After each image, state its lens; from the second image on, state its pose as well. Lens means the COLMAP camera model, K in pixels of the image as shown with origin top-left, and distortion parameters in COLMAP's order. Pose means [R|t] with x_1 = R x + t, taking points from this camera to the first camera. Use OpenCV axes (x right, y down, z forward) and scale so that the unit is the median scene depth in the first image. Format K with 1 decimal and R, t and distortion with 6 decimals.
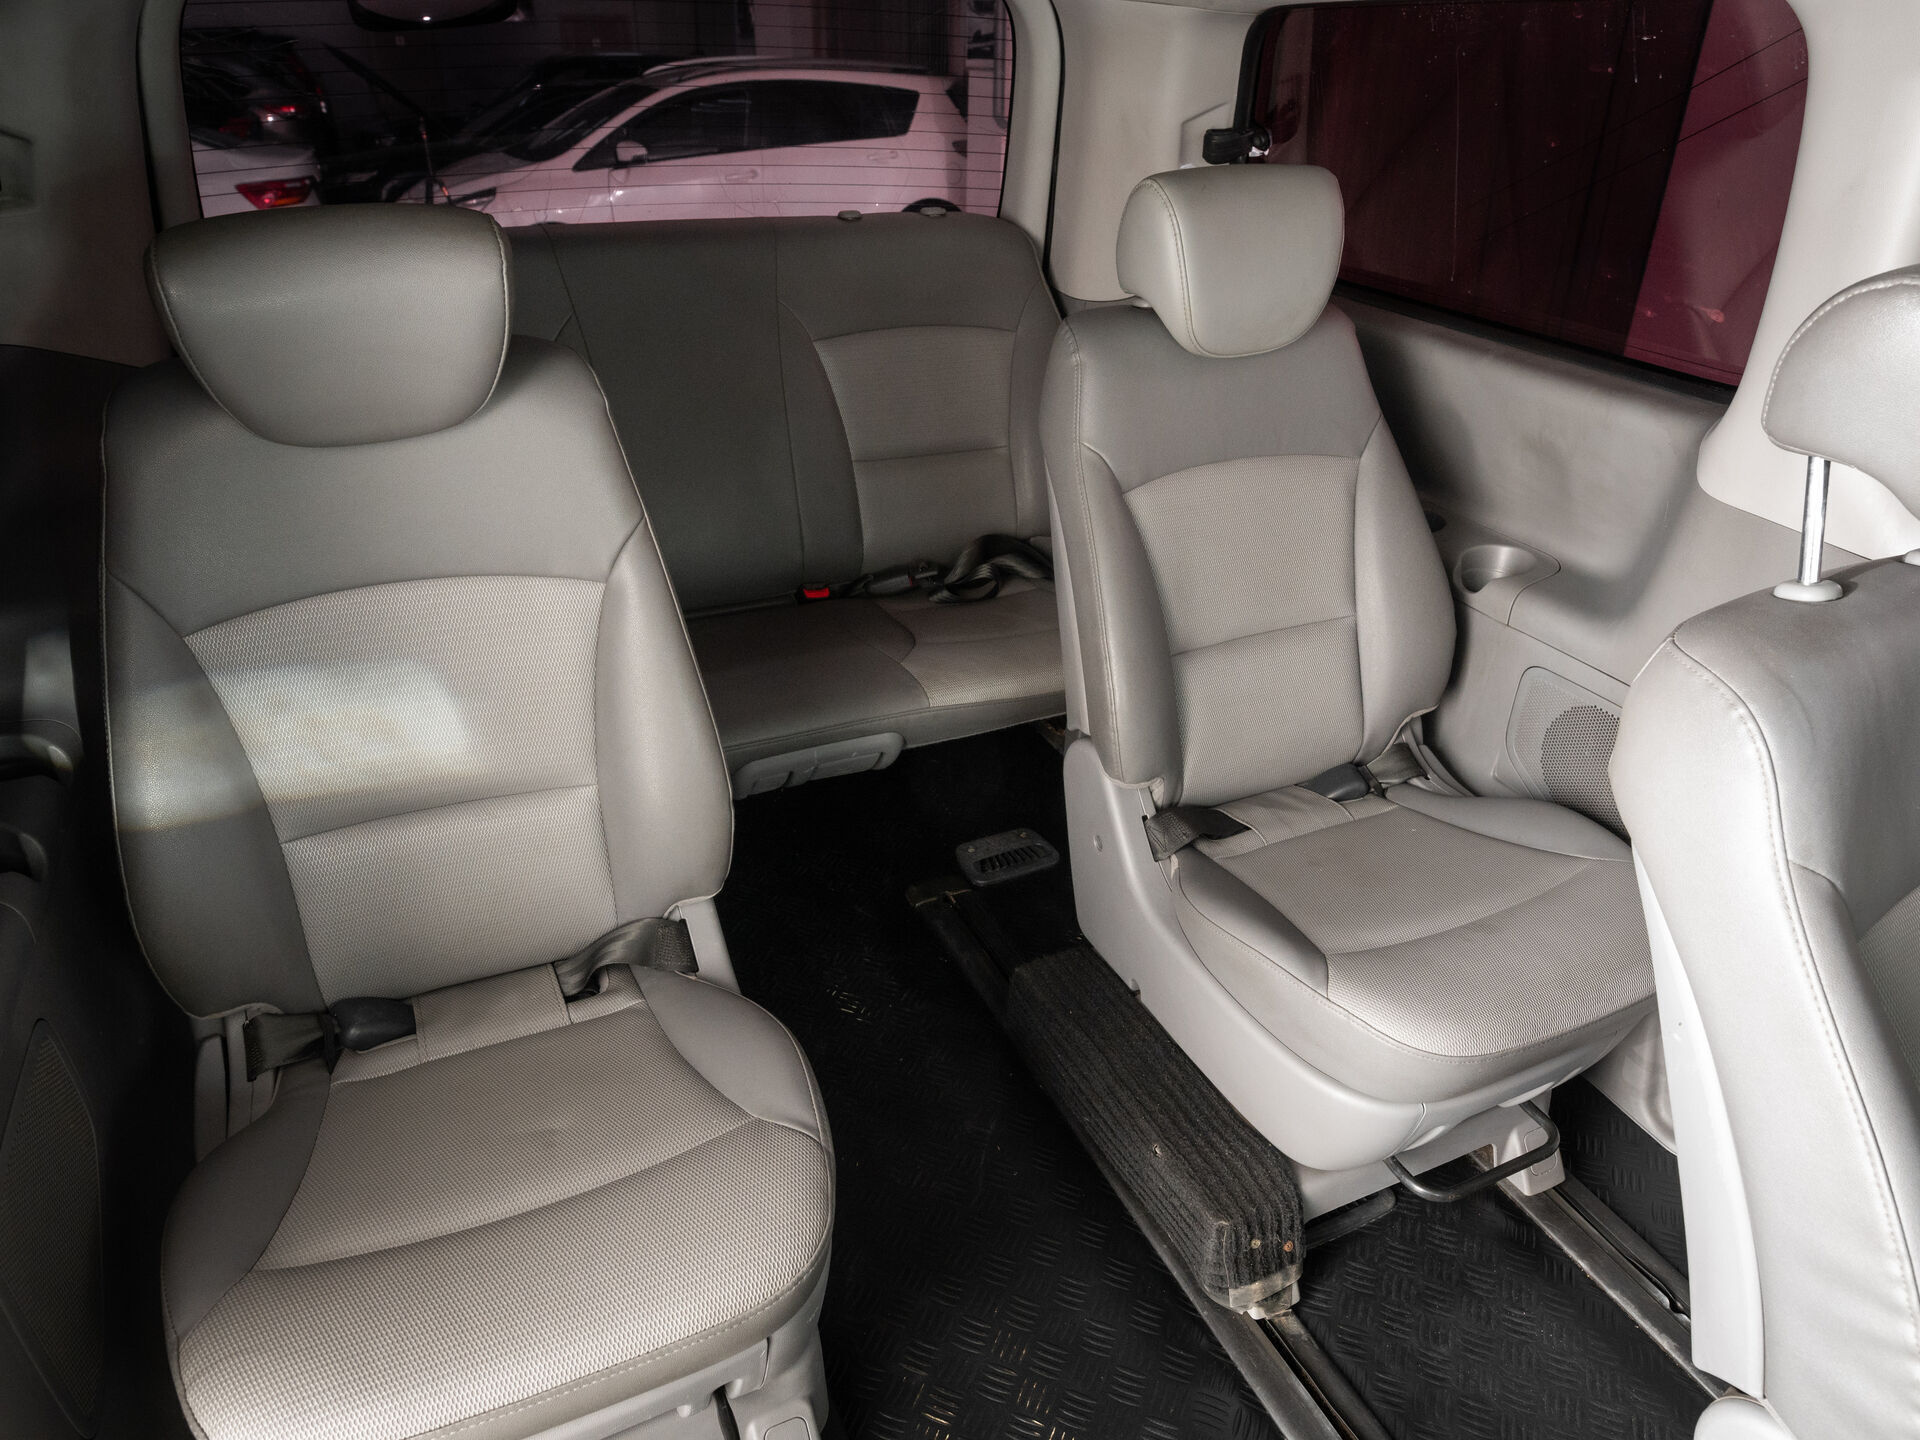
lens RADIAL K [[1231.1, 0, 960.0], [0, 1231.1, 720.0], [0, 0, 1]] dist [-0.026054, 0.001356]
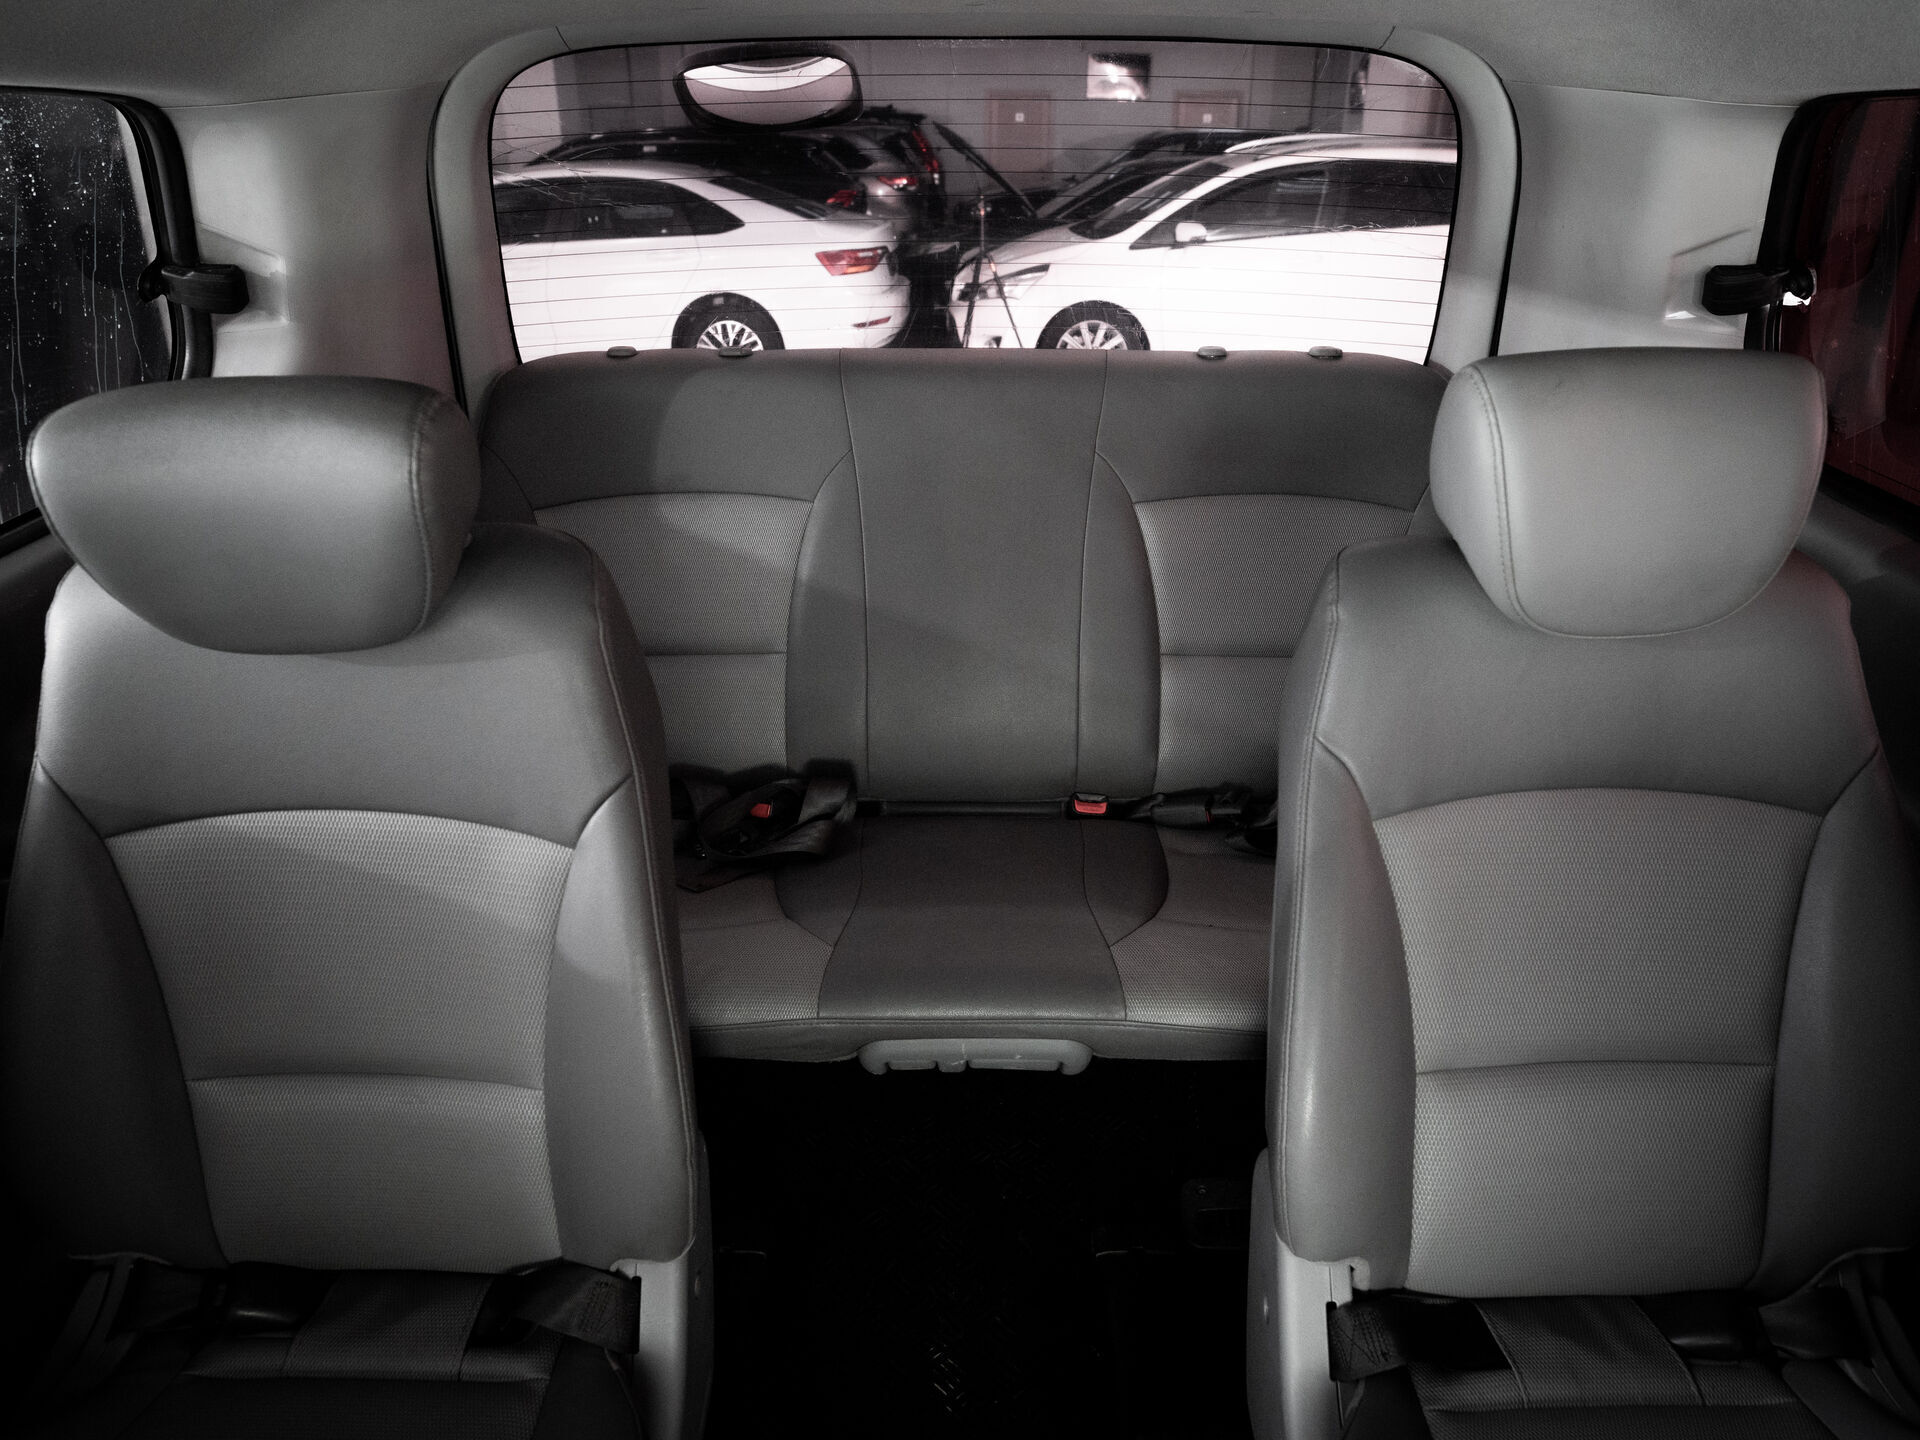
lens RADIAL K [[1311.0, 0, 960.0], [0, 1311.0, 720.0], [0, 0, 1]] dist [-0.021078, 0.003235]
pose [[0.907898, 0.162245, -0.386521, 0.138670], [-0.190229, 0.981116, -0.034998, -0.121188], [0.373543, 0.105302, 0.921617, 0.185195]]
